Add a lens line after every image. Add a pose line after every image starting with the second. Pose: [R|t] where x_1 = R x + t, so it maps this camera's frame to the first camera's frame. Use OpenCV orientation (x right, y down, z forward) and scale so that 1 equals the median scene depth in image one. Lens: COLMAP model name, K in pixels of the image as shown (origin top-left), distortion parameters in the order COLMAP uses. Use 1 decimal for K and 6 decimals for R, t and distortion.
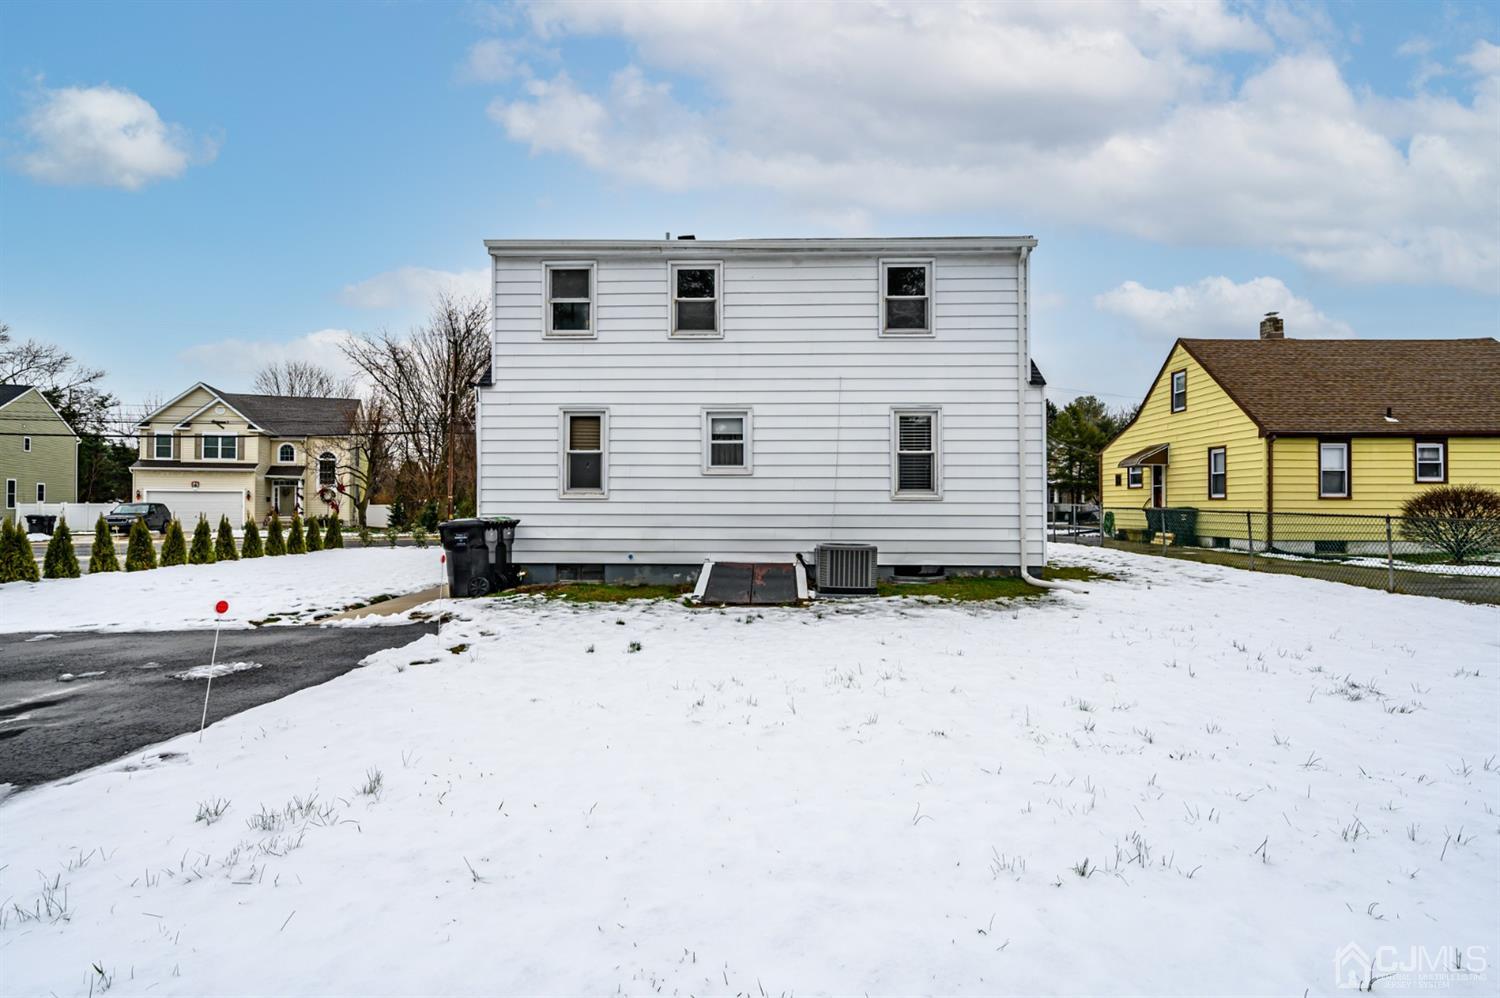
lens RADIAL K [[743.0, 0, 749.3], [0, 743.0, 498.1], [0, 0, 1]] dist [-0.001724, -0.000081]
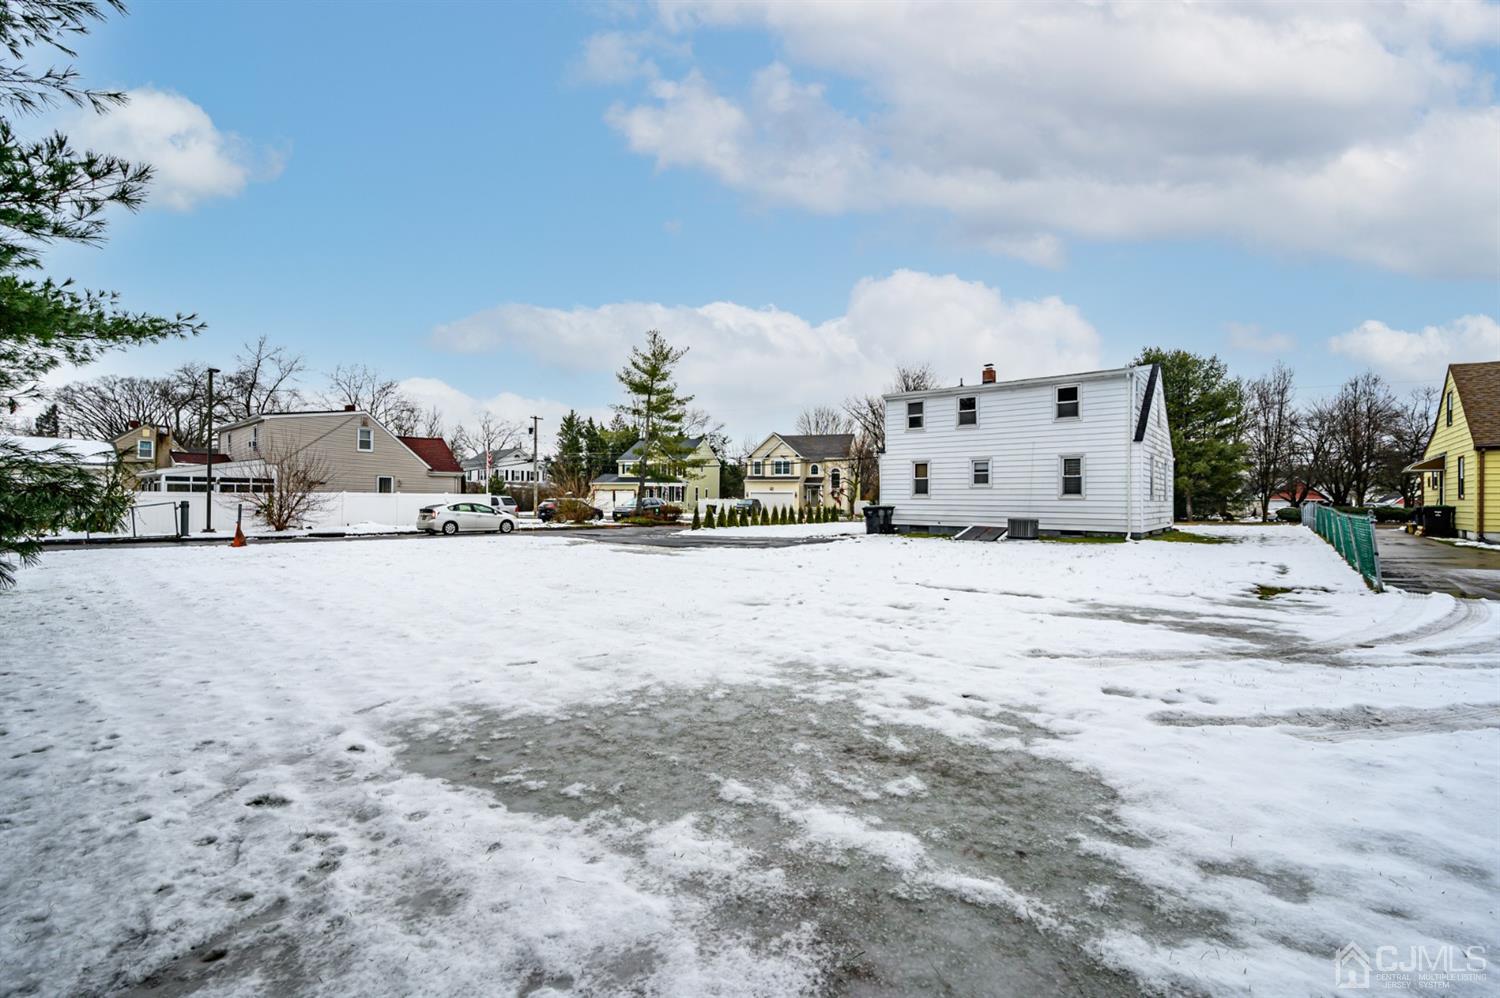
lens RADIAL K [[666.1, 0, 749.4], [0, 666.1, 498.4], [0, 0, 1]] dist [-0.000112, -0.000029]
pose [[0.793687, 0.002874, -0.608320, 0.375049], [-0.000140, 0.999990, 0.004542, -0.004532], [0.608326, -0.003520, 0.793679, -0.603779]]
